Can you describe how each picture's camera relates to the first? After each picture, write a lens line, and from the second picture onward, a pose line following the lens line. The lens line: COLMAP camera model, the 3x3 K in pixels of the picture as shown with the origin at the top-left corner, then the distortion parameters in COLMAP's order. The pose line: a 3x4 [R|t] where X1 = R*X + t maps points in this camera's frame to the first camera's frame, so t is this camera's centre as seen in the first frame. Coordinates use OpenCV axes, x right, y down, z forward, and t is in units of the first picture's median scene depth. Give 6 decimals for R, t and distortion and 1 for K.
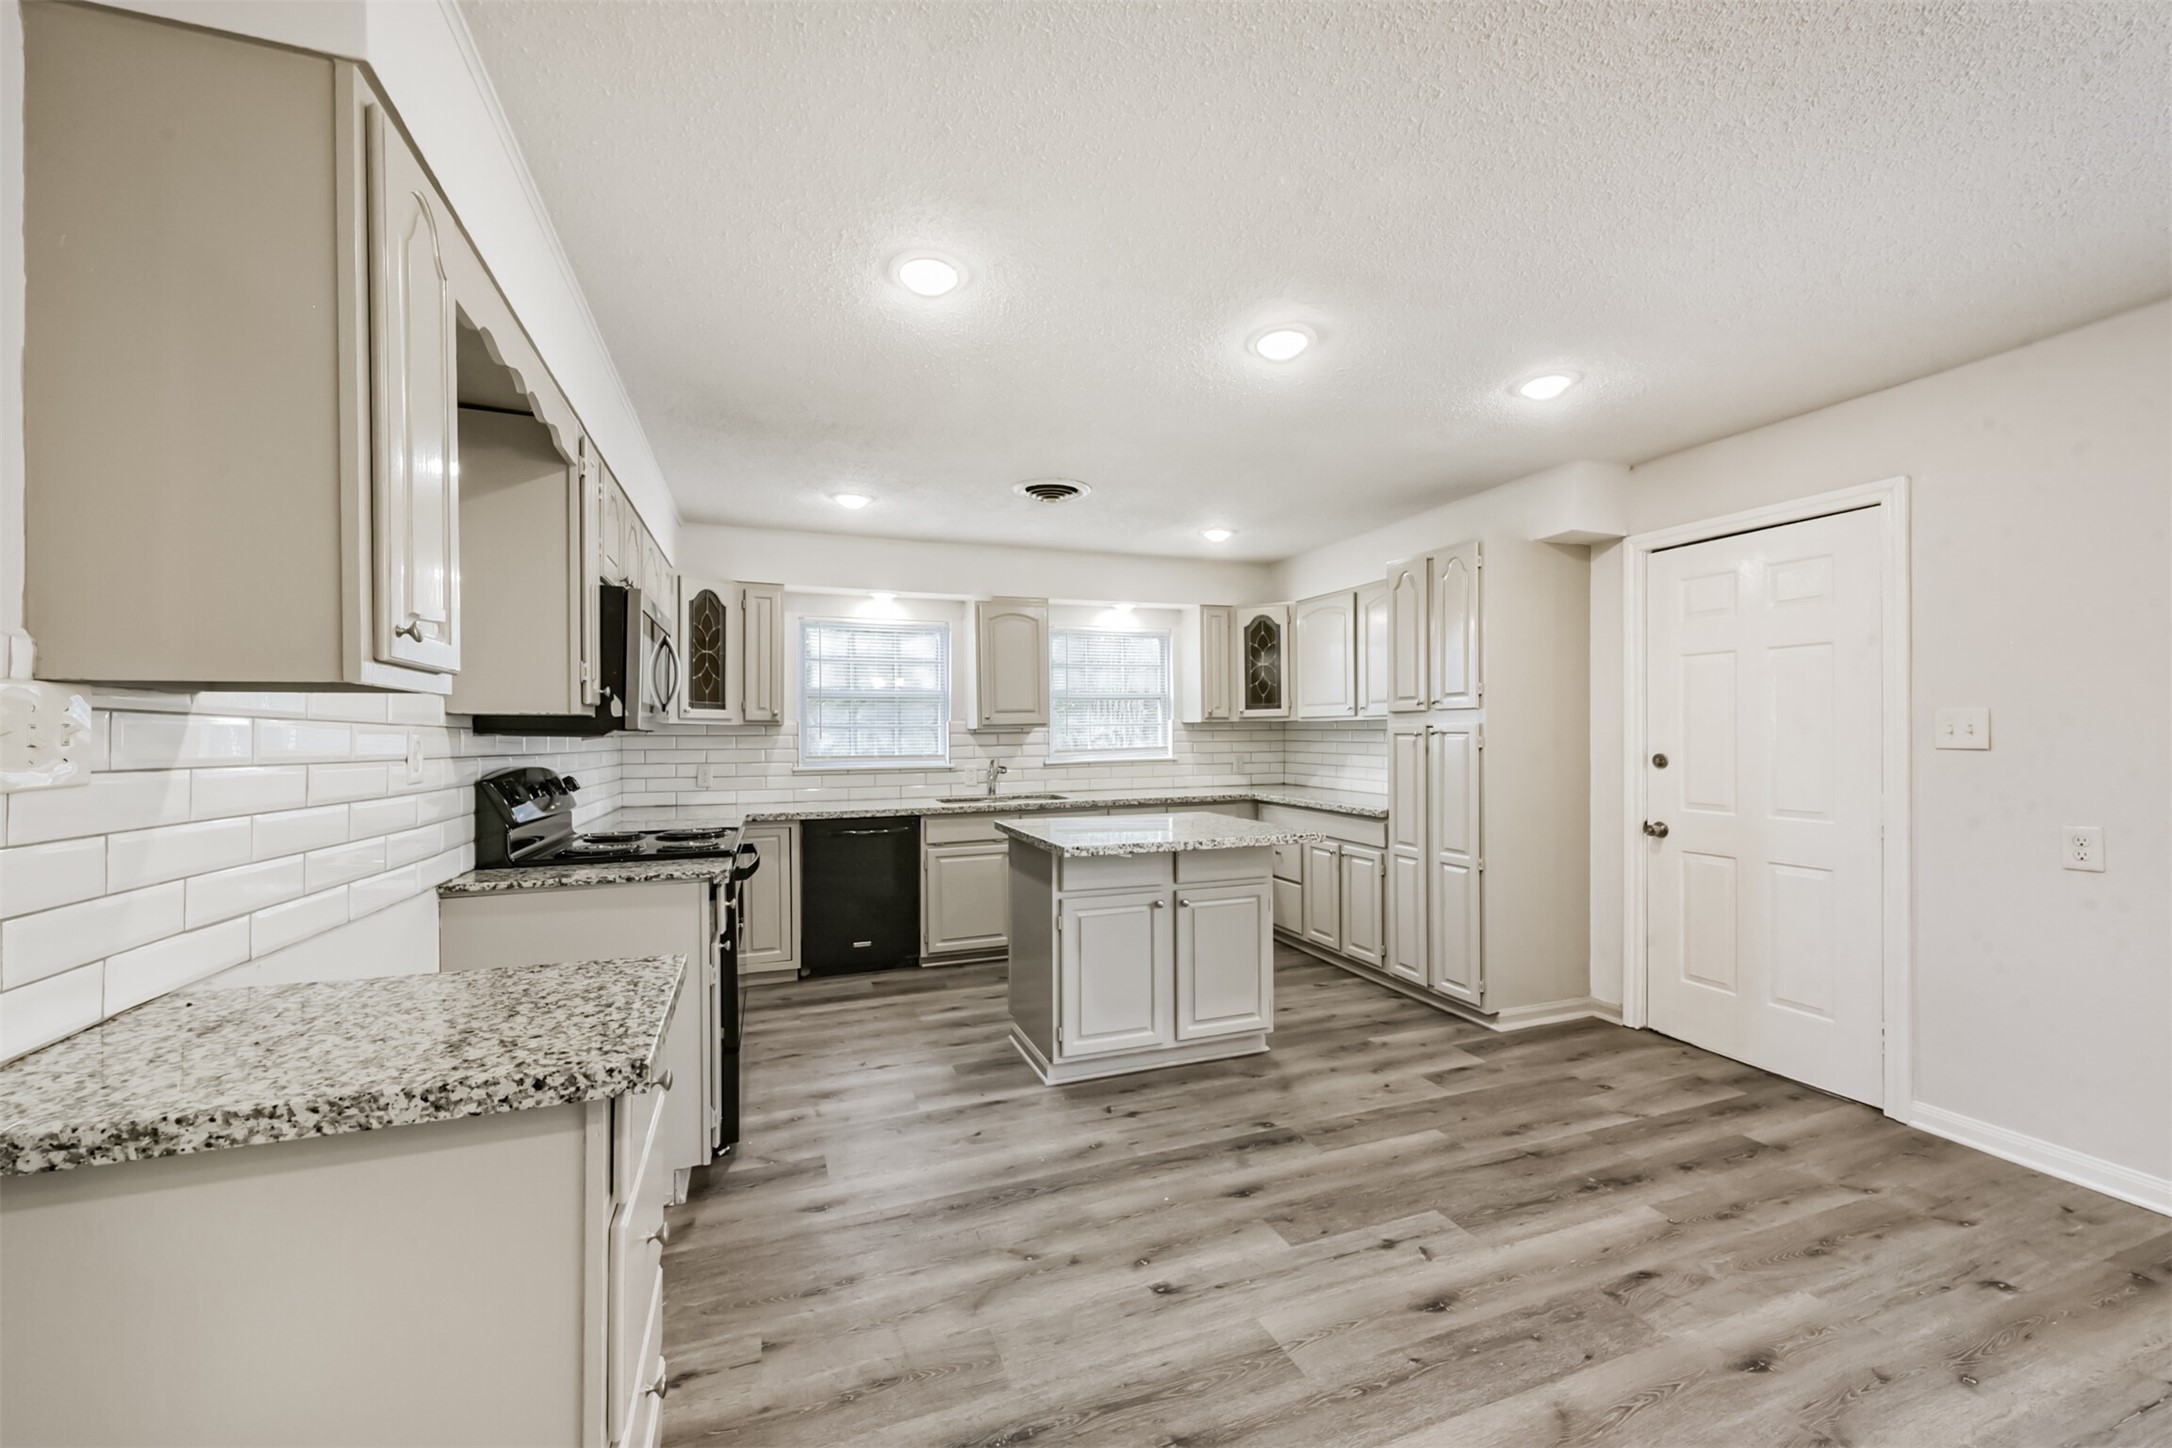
lens RADIAL K [[848.3, 0, 1080.8], [0, 848.3, 735.6], [0, 0, 1]] dist [0.005184, -0.002056]
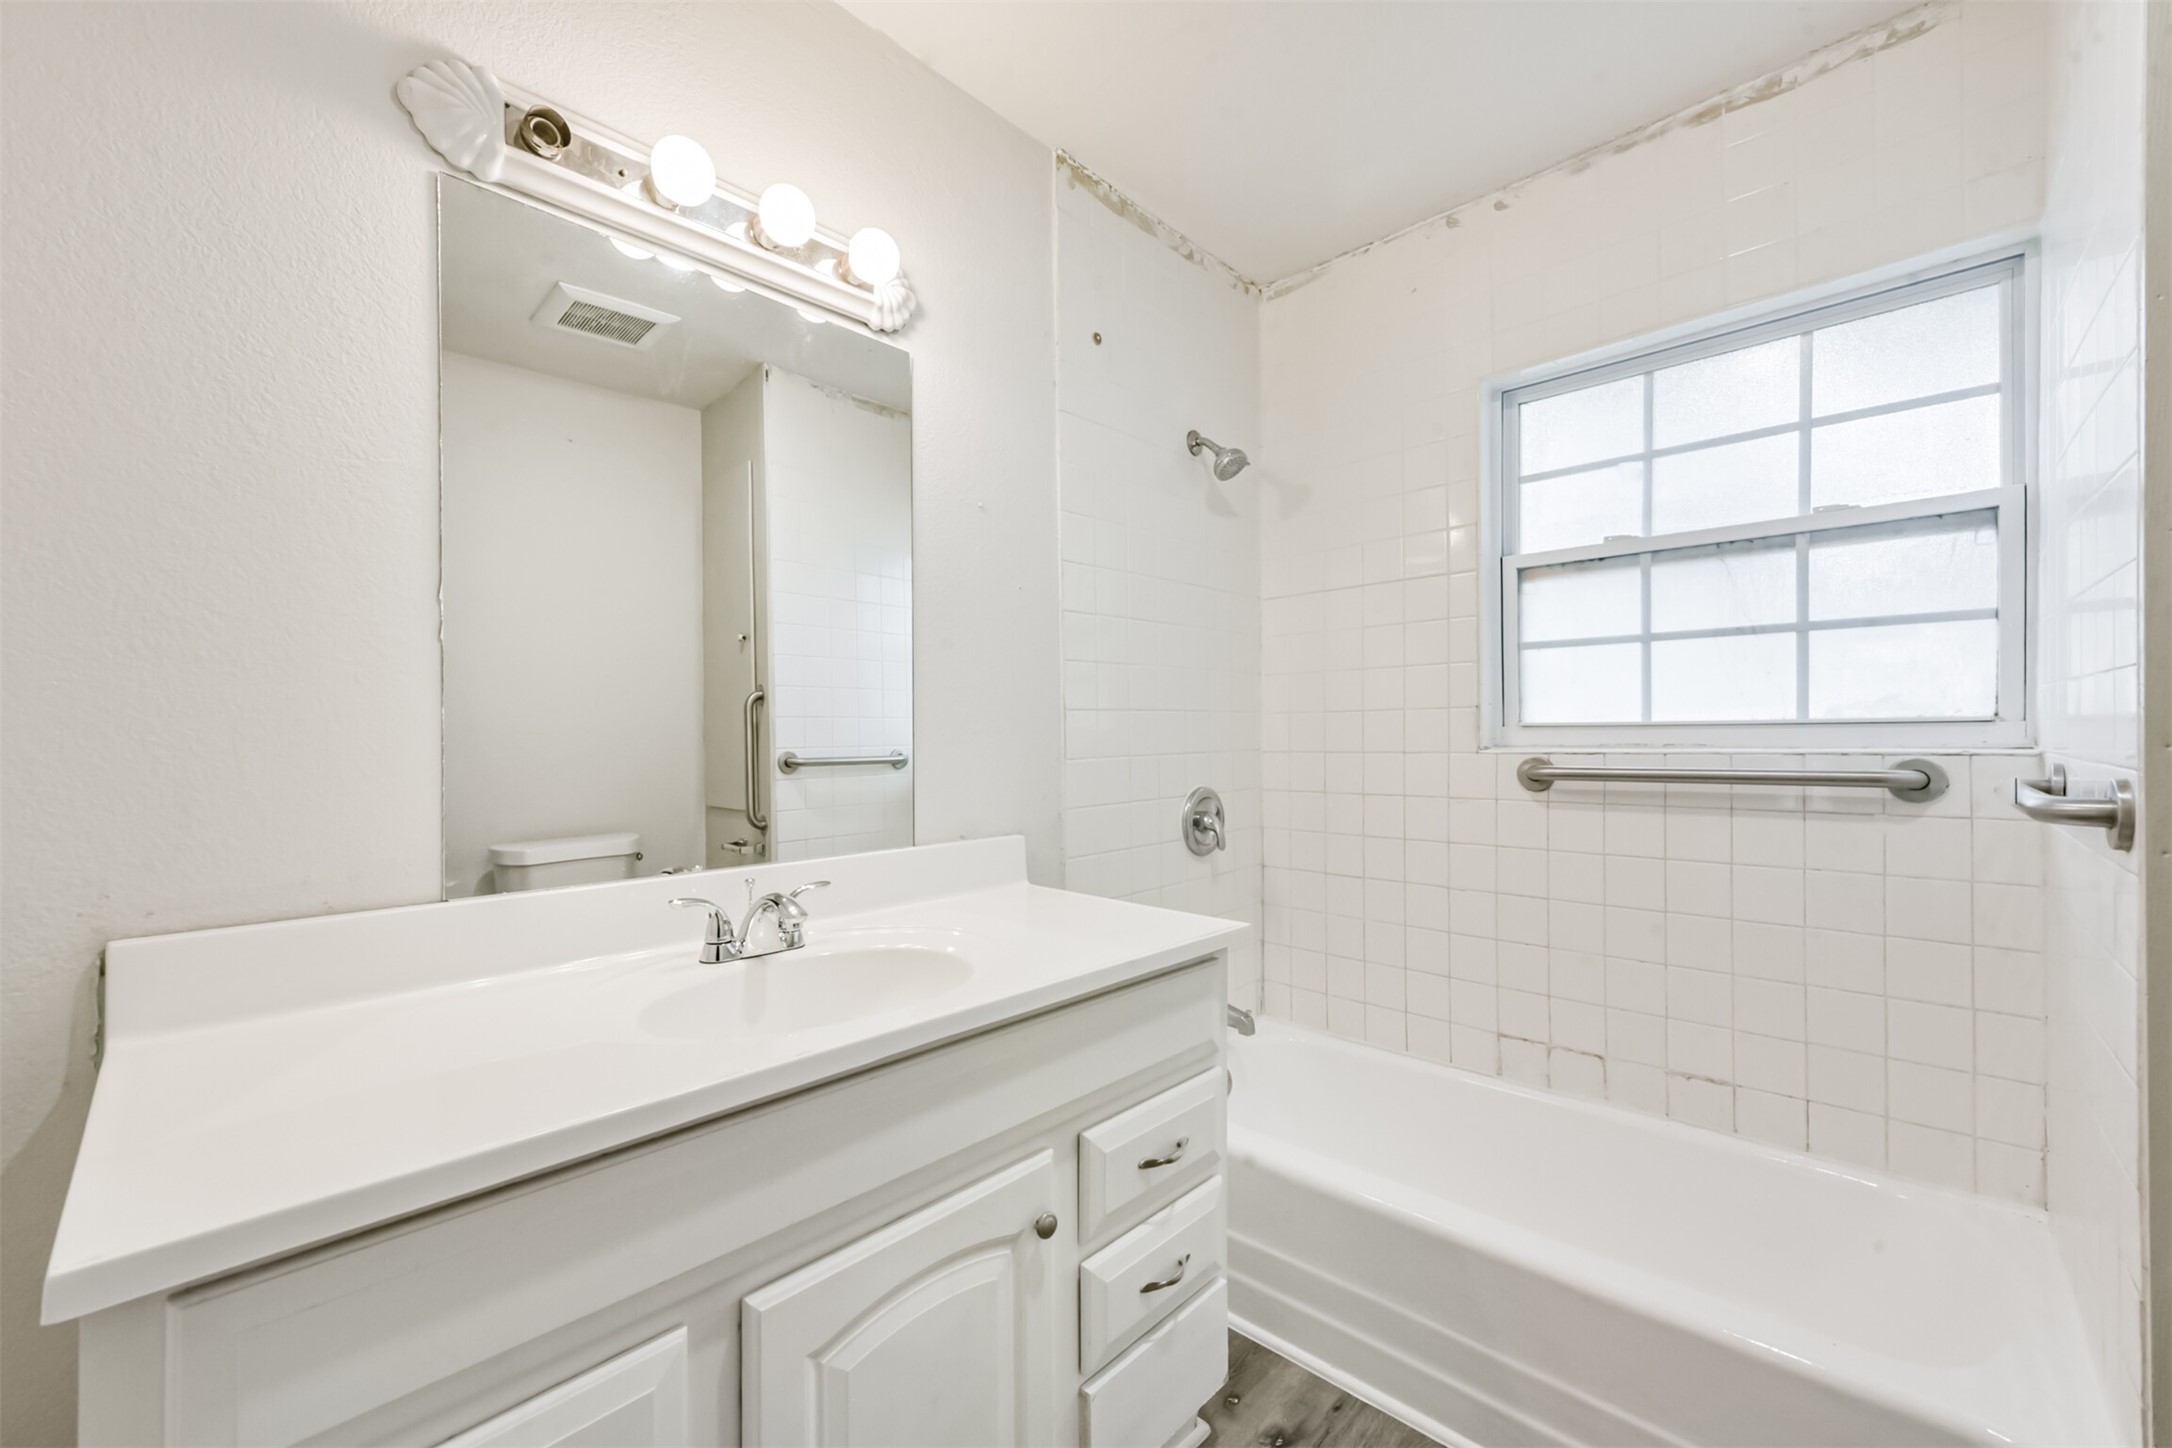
lens RADIAL K [[848.3, 0, 1080.9], [0, 848.3, 739.2], [0, 0, 1]] dist [0.005184, -0.002056]
pose [[0.446959, 0.007837, -0.894520, -0.063285], [-0.003029, 0.999969, 0.007248, 0.038294], [0.894549, -0.000530, 0.446969, 0.785646]]
